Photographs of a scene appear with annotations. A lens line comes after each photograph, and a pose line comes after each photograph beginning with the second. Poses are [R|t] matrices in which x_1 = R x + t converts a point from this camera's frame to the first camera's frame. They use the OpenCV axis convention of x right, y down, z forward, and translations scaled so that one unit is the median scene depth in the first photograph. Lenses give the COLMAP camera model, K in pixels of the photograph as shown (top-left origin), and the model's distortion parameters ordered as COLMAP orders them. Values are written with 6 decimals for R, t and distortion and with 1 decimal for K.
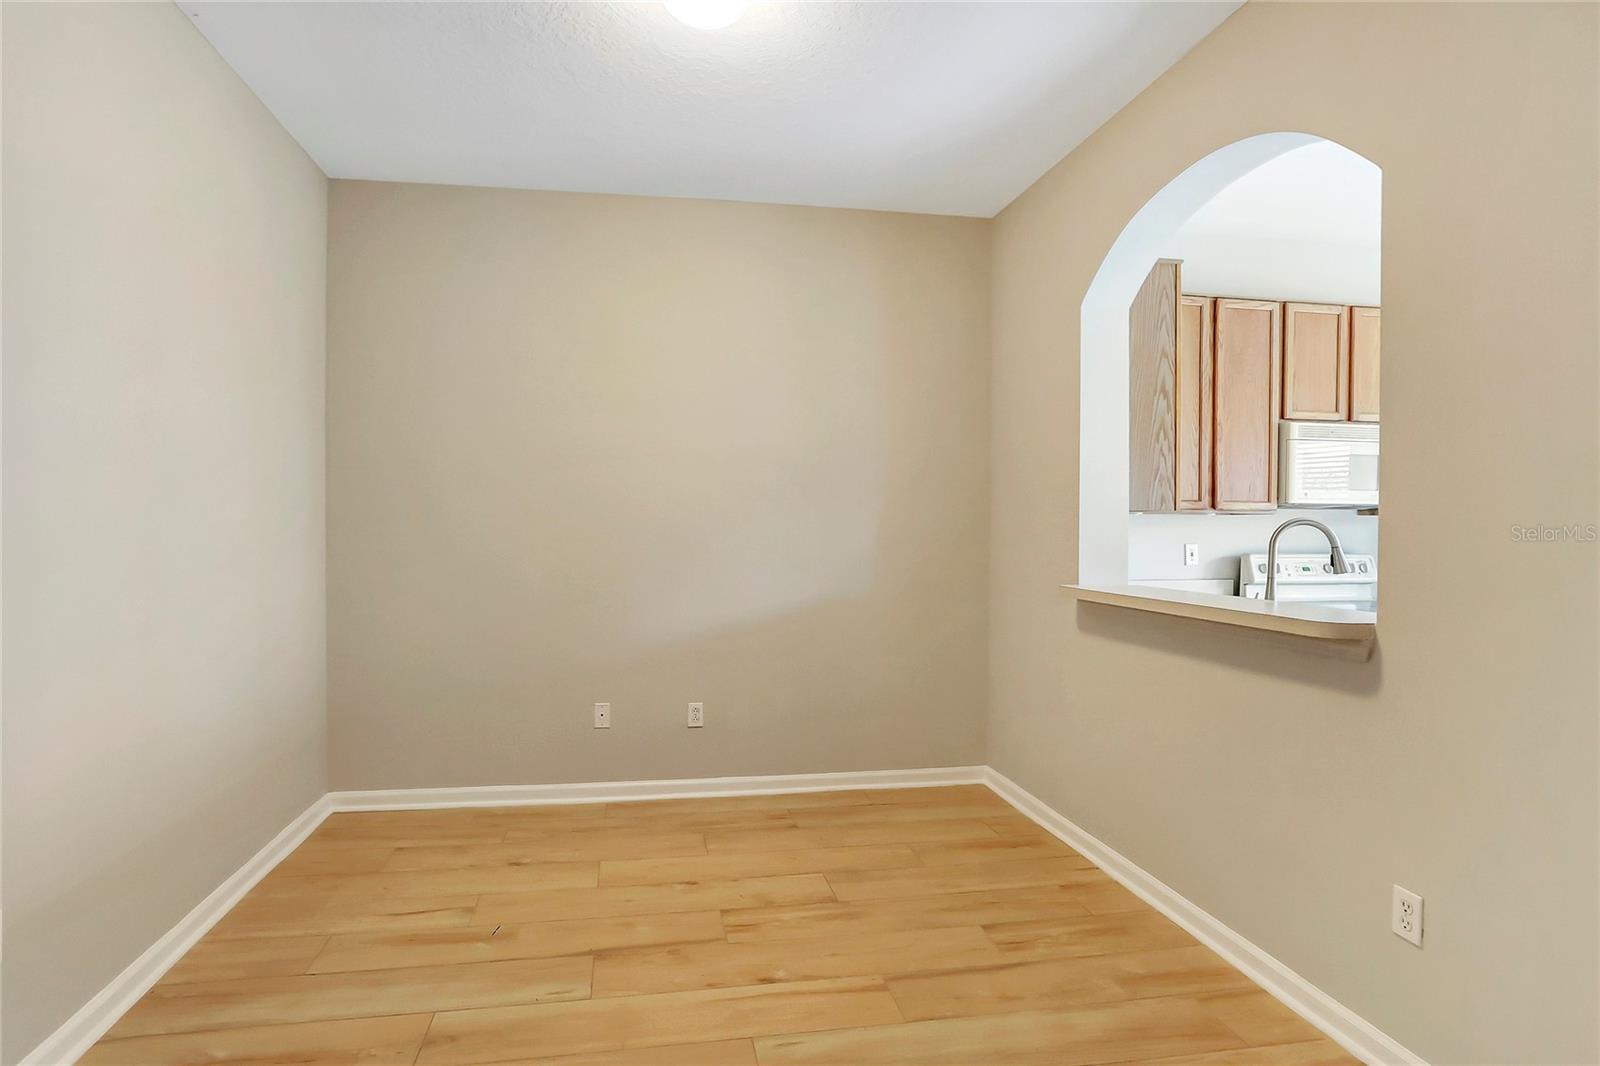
lens RADIAL K [[815.4, 0, 764.1], [0, 815.4, 536.6], [0, 0, 1]] dist [-0.016958, 0.000705]
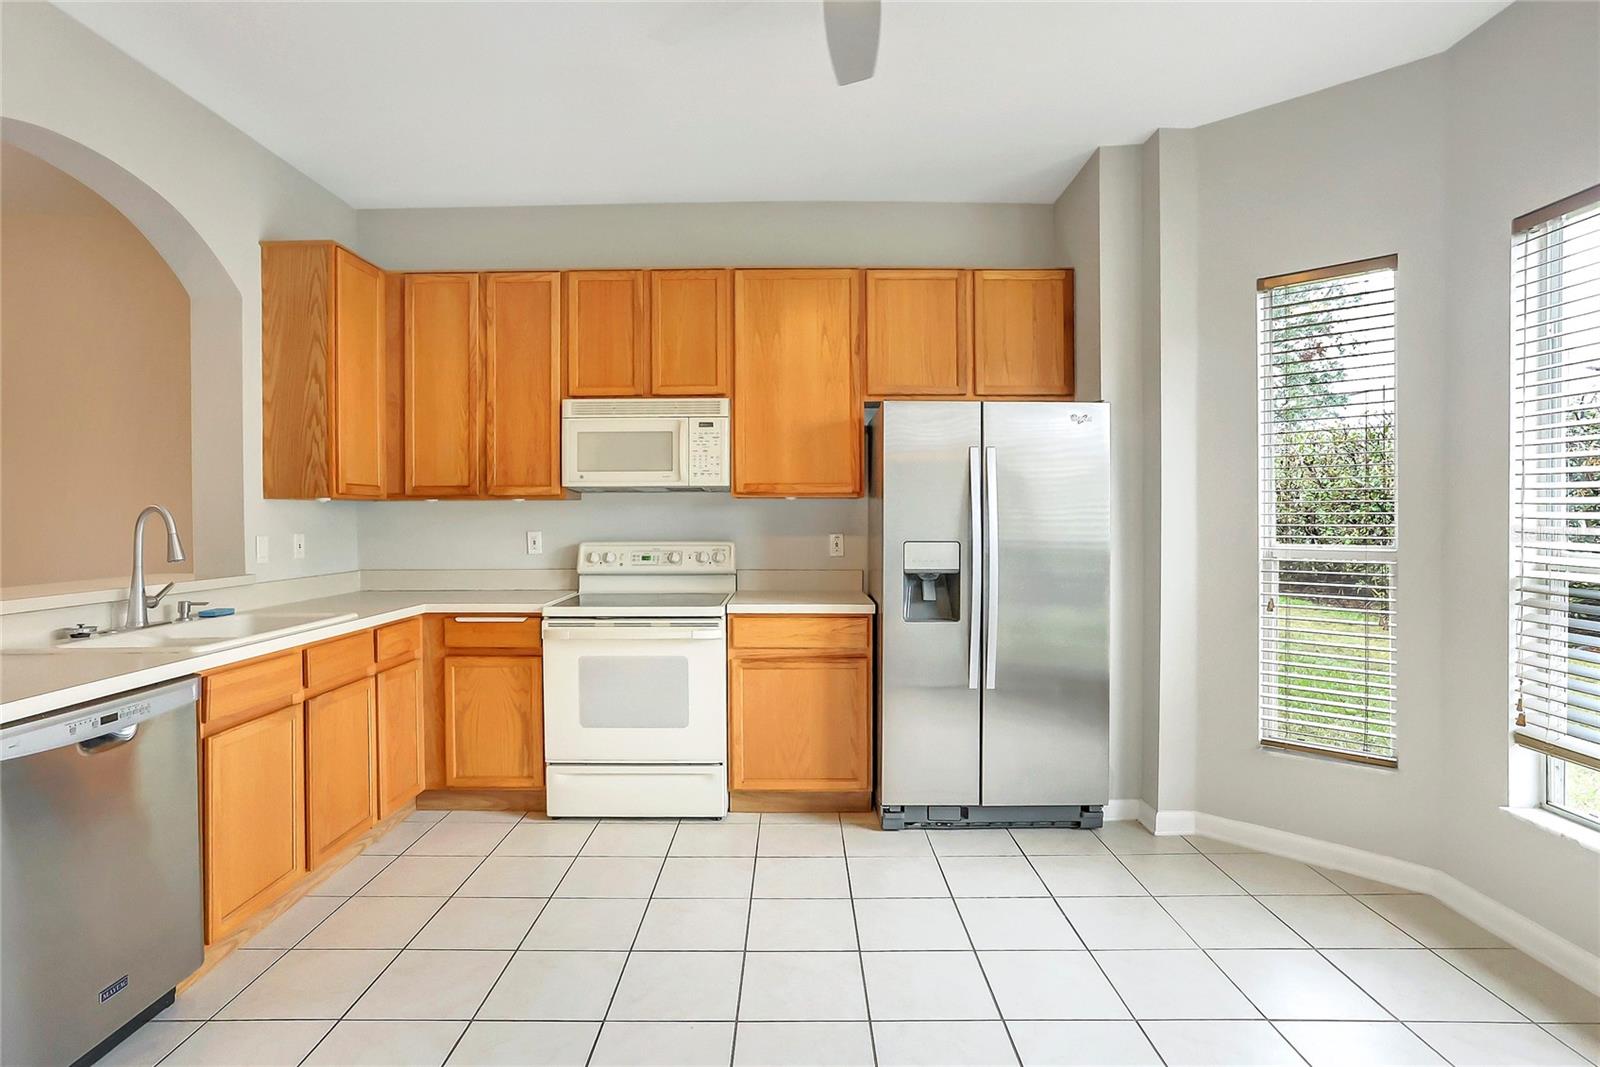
lens RADIAL K [[815.4, 0, 764.1], [0, 815.4, 537.1], [0, 0, 1]] dist [-0.016958, 0.000705]
pose [[0.983765, -0.007916, -0.179288, 1.195814], [0.009717, 0.999911, 0.009168, 0.011375], [0.179199, -0.010761, 0.983754, 0.134977]]
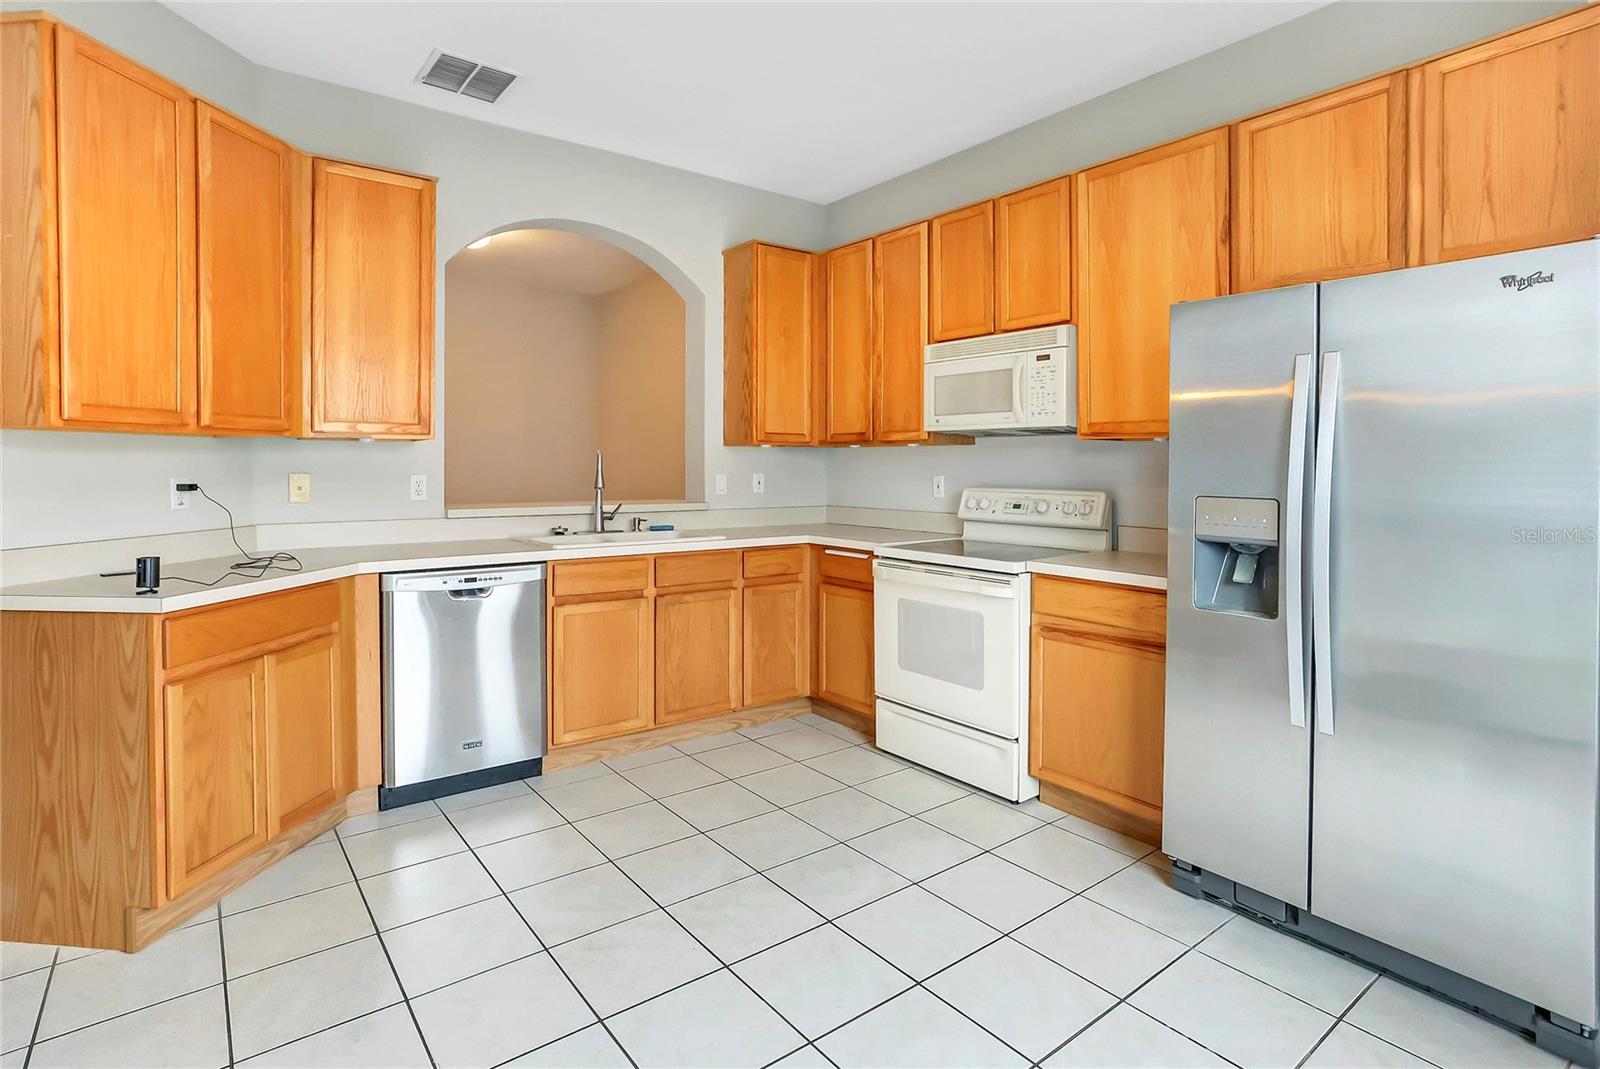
lens RADIAL K [[809.9, 0, 793.6], [0, 809.9, 476.7], [0, 0, 1]] dist [-0.001018, 0.000469]
pose [[0.478544, 0.007411, -0.878032, 1.614754], [-0.014738, 0.999891, 0.000407, 0.014940], [0.877940, 0.012745, 0.478601, 0.471178]]
